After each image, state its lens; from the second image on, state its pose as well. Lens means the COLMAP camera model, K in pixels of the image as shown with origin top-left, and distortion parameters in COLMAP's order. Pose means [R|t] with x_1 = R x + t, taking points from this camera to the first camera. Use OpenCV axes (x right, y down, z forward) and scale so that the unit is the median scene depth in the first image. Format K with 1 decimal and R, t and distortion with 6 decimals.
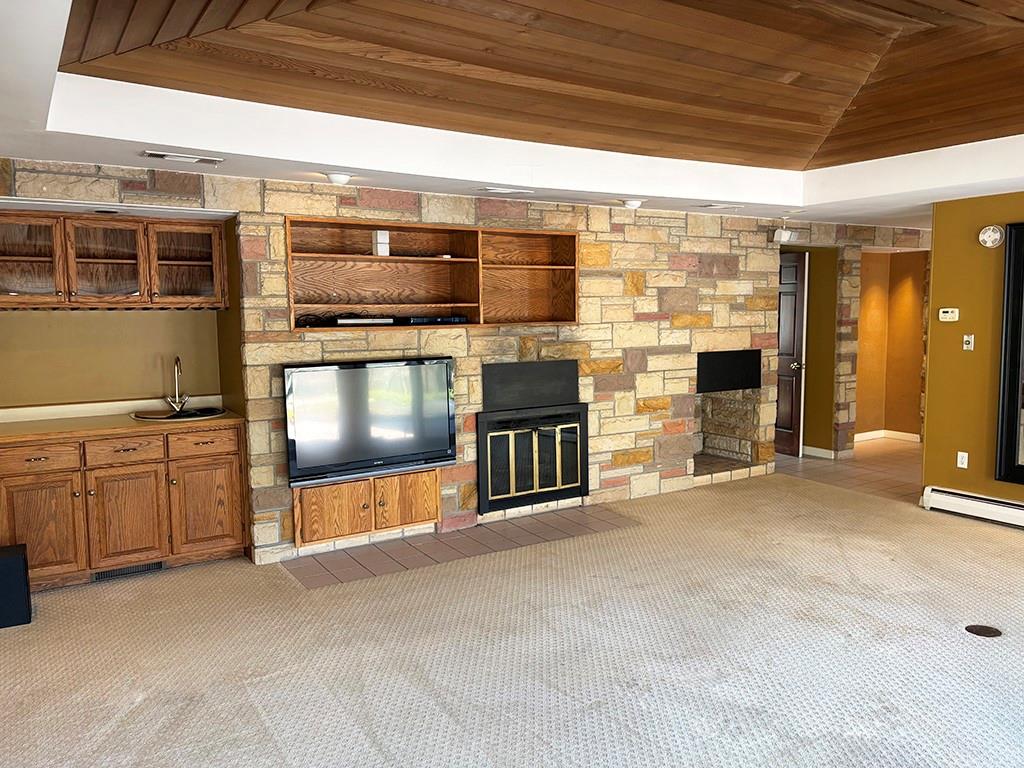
lens RADIAL K [[771.6, 0, 513.1], [0, 771.6, 381.7], [0, 0, 1]] dist [0.004721, -0.002001]
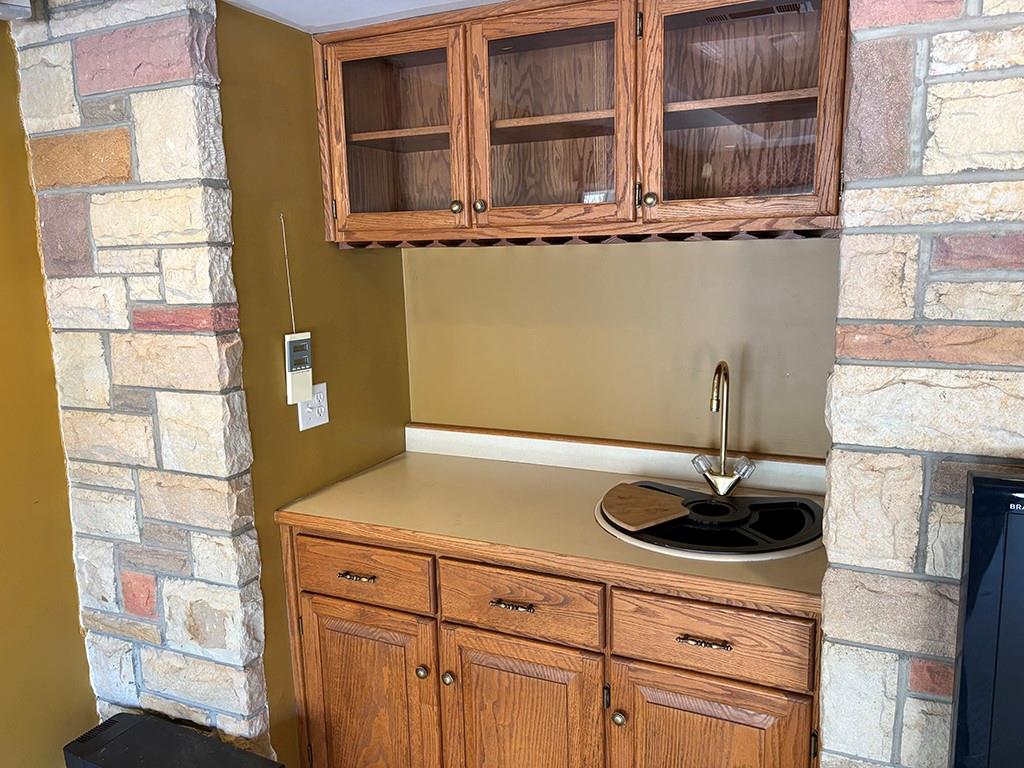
lens RADIAL K [[771.6, 0, 515.1], [0, 771.6, 382.6], [0, 0, 1]] dist [0.004721, -0.002001]
pose [[0.541325, 0.139996, -0.829077, -0.182620], [-0.054756, 0.989818, 0.131386, -0.071826], [0.839028, -0.025726, 0.543479, 0.755793]]
